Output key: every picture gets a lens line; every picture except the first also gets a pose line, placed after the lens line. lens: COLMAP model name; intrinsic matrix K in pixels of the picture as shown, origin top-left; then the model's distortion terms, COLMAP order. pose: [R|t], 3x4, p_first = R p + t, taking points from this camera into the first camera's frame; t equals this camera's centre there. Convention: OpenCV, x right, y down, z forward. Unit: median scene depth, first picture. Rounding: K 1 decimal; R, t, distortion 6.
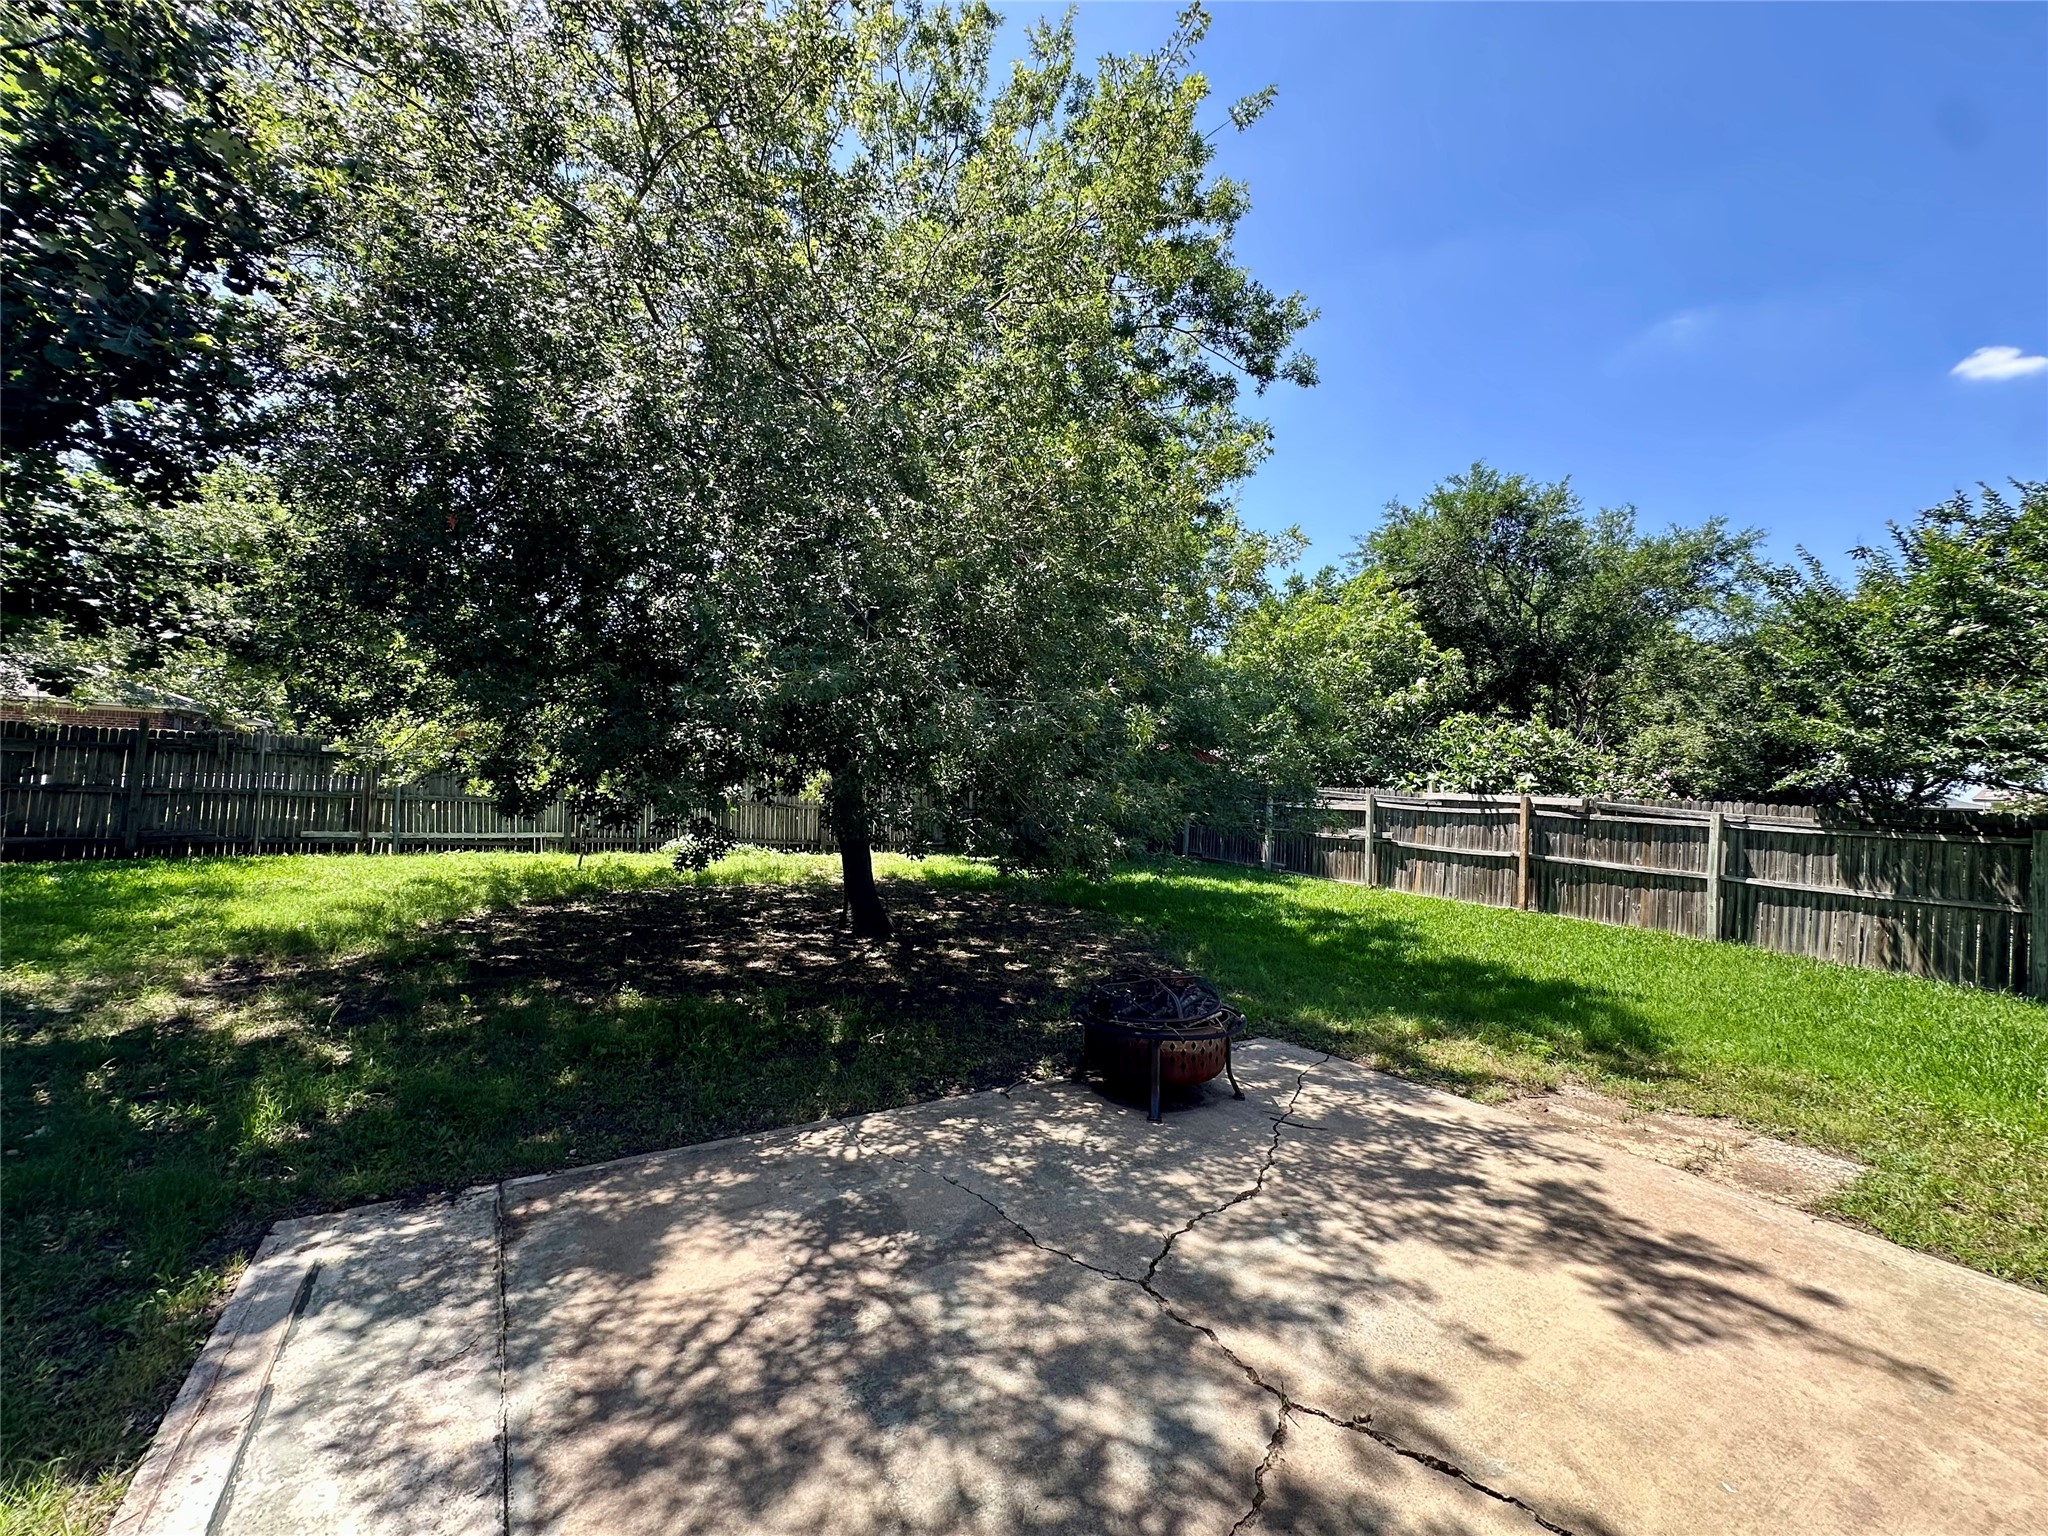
lens RADIAL K [[820.1, 0, 1026.1], [0, 820.1, 775.8], [0, 0, 1]] dist [-0.001977, -0.000009]
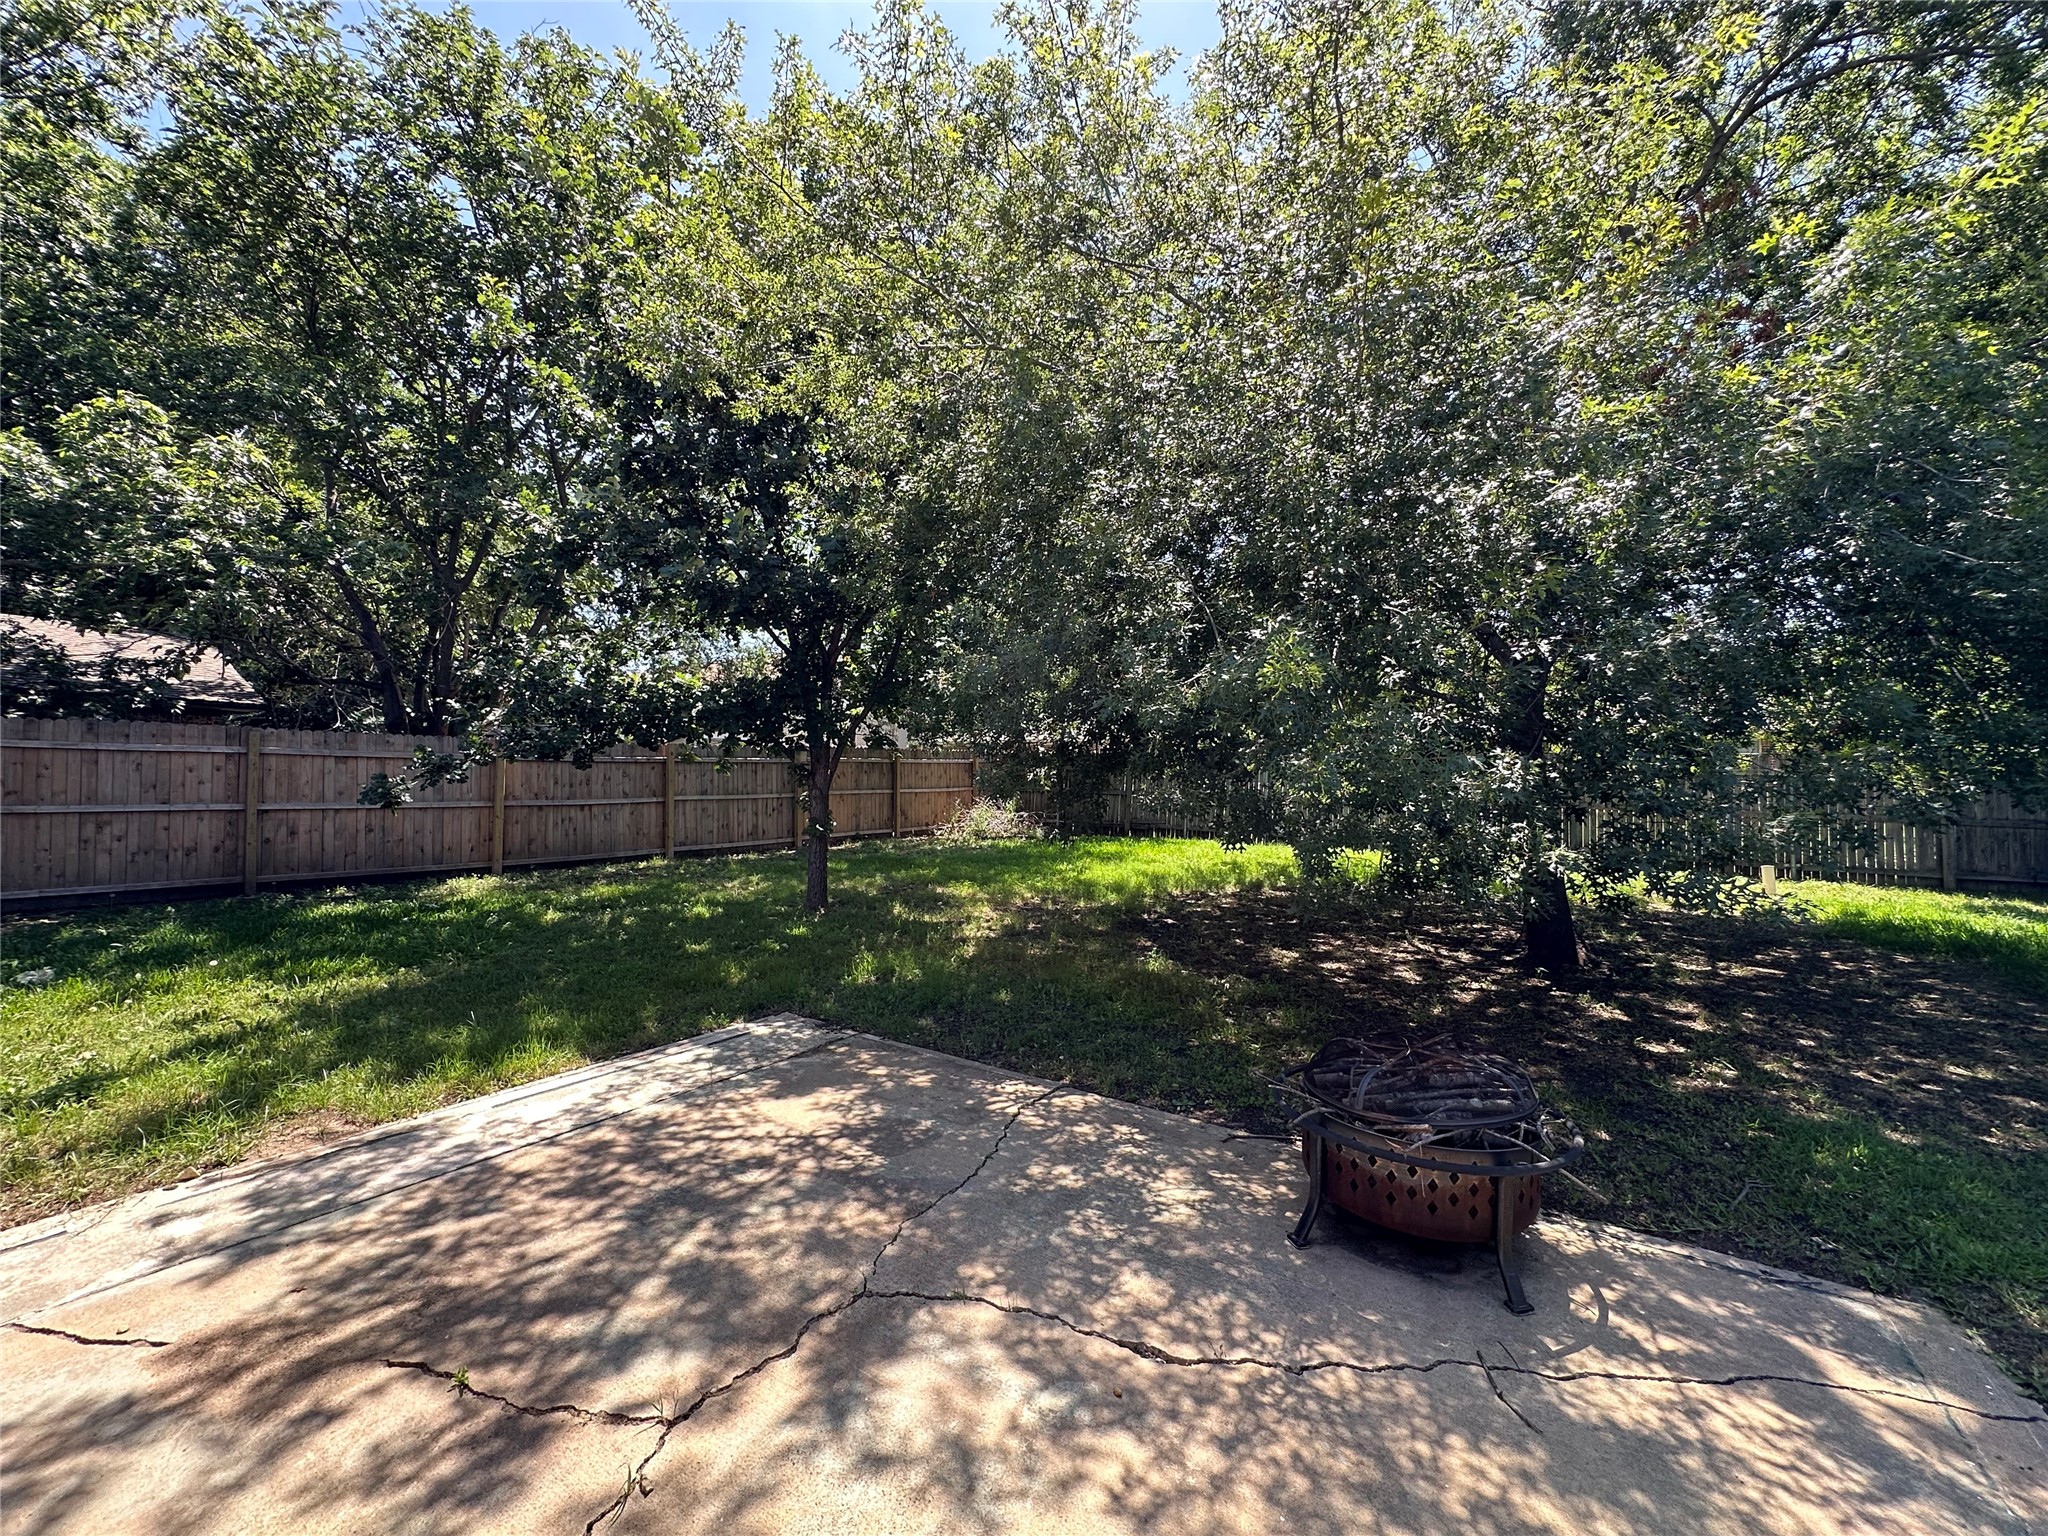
lens RADIAL K [[820.1, 0, 1023.8], [0, 820.1, 769.8], [0, 0, 1]] dist [-0.001977, -0.000009]
pose [[0.411224, -0.034822, -0.910869, 1.019335], [0.012957, 0.999392, -0.032356, 0.079546], [0.911442, 0.001504, 0.411426, 0.769631]]
